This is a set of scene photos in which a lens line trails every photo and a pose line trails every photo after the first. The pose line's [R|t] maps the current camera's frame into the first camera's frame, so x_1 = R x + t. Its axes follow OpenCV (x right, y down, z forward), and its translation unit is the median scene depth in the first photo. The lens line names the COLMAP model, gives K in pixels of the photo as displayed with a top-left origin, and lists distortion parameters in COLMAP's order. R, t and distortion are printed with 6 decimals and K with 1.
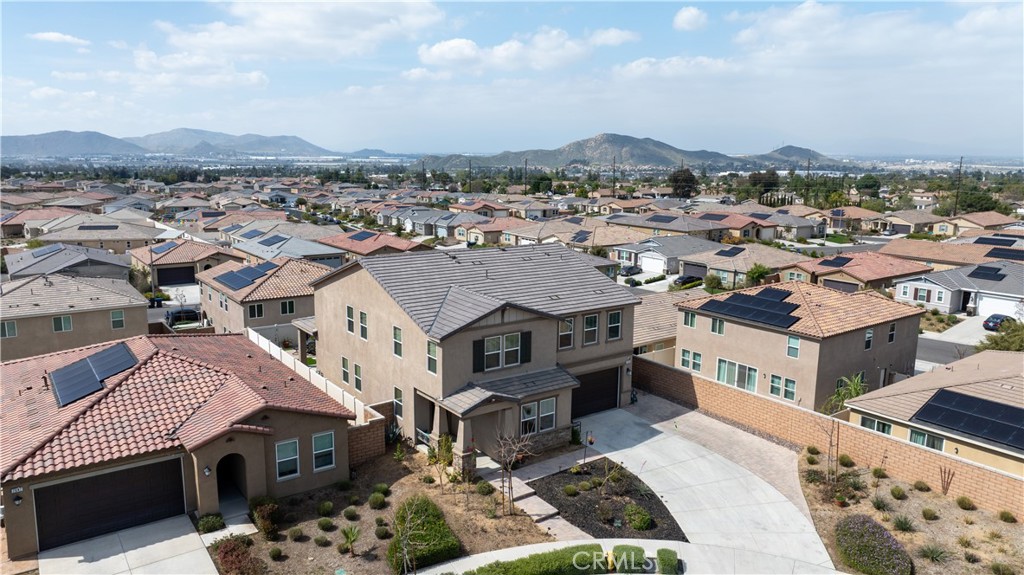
lens RADIAL K [[721.5, 0, 515.9], [0, 721.5, 292.3], [0, 0, 1]] dist [-0.013783, 0.008712]
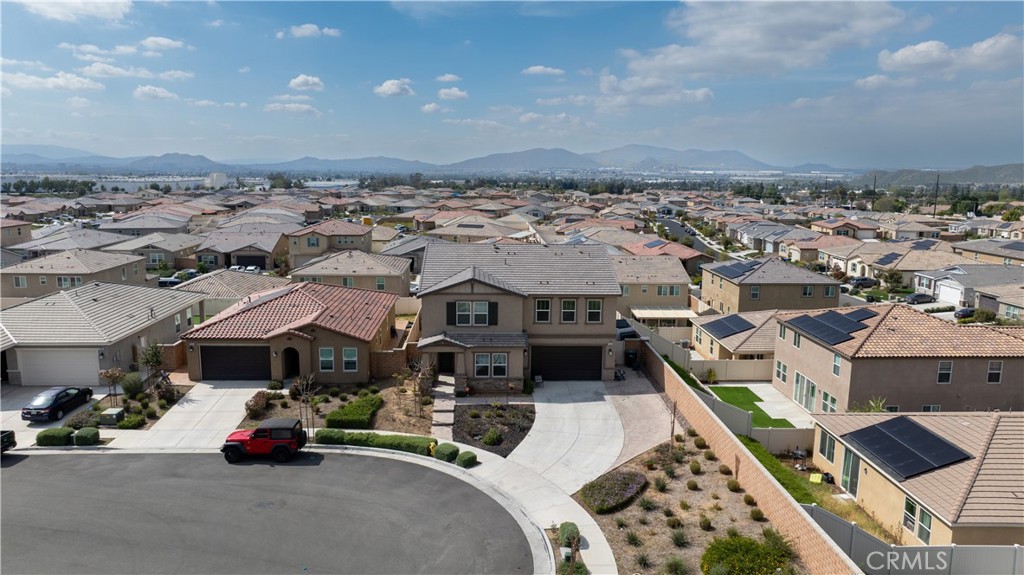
lens RADIAL K [[721.5, 0, 515.9], [0, 721.5, 292.3], [0, 0, 1]] dist [-0.013783, 0.008712]
pose [[0.832504, 0.094474, -0.545905, 0.674291], [-0.105054, 0.994396, 0.011882, 0.013369], [0.543968, 0.047458, 0.837763, -0.098091]]
